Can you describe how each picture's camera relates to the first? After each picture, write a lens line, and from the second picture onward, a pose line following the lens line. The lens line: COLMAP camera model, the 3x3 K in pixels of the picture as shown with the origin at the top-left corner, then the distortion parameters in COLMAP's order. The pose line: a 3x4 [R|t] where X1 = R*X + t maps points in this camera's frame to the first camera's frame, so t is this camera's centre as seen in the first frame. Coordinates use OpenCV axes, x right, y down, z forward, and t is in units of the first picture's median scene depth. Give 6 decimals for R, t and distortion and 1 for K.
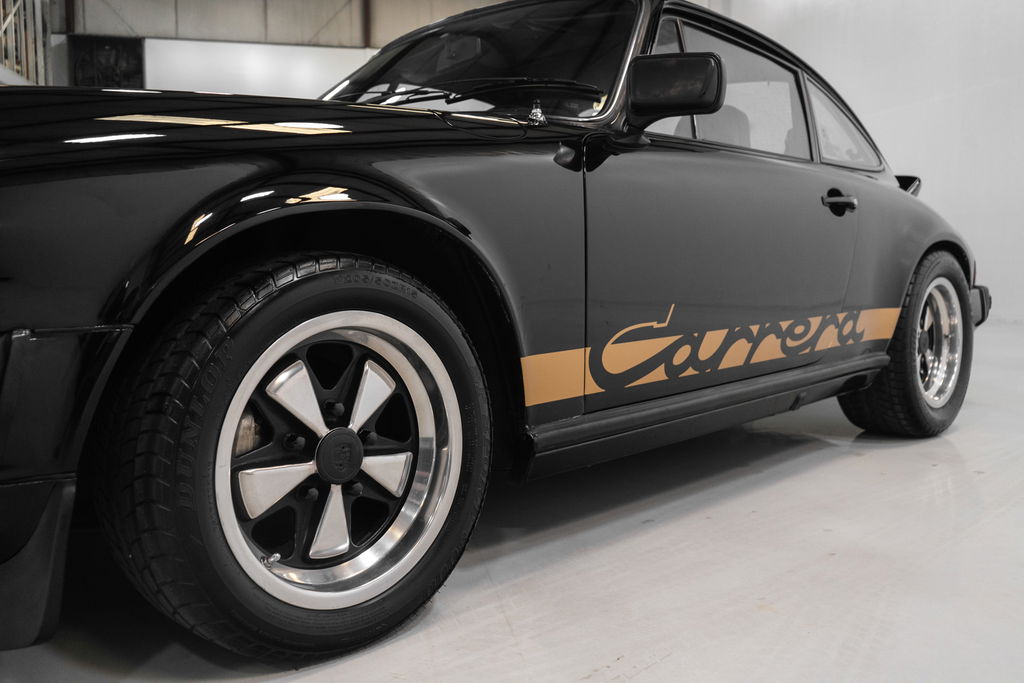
lens RADIAL K [[926.2, 0, 512.0], [0, 926.2, 341.5], [0, 0, 1]] dist [0.000713, 0.012773]
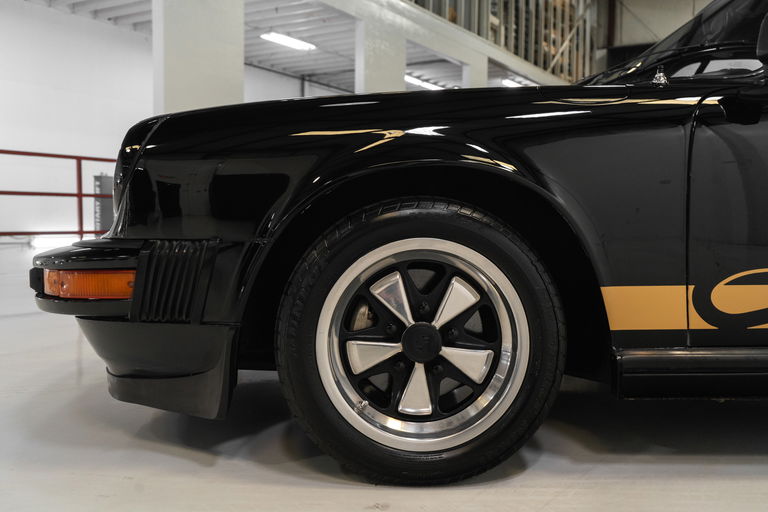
lens RADIAL K [[770.5, 0, 384.0], [0, 770.5, 256.0], [0, 0, 1]] dist [0.000656, -0.000669]
pose [[0.711533, 0.041596, -0.701421, 0.533210], [-0.072589, 0.997257, -0.014495, 0.013435], [0.698893, 0.061229, 0.712600, 0.117210]]
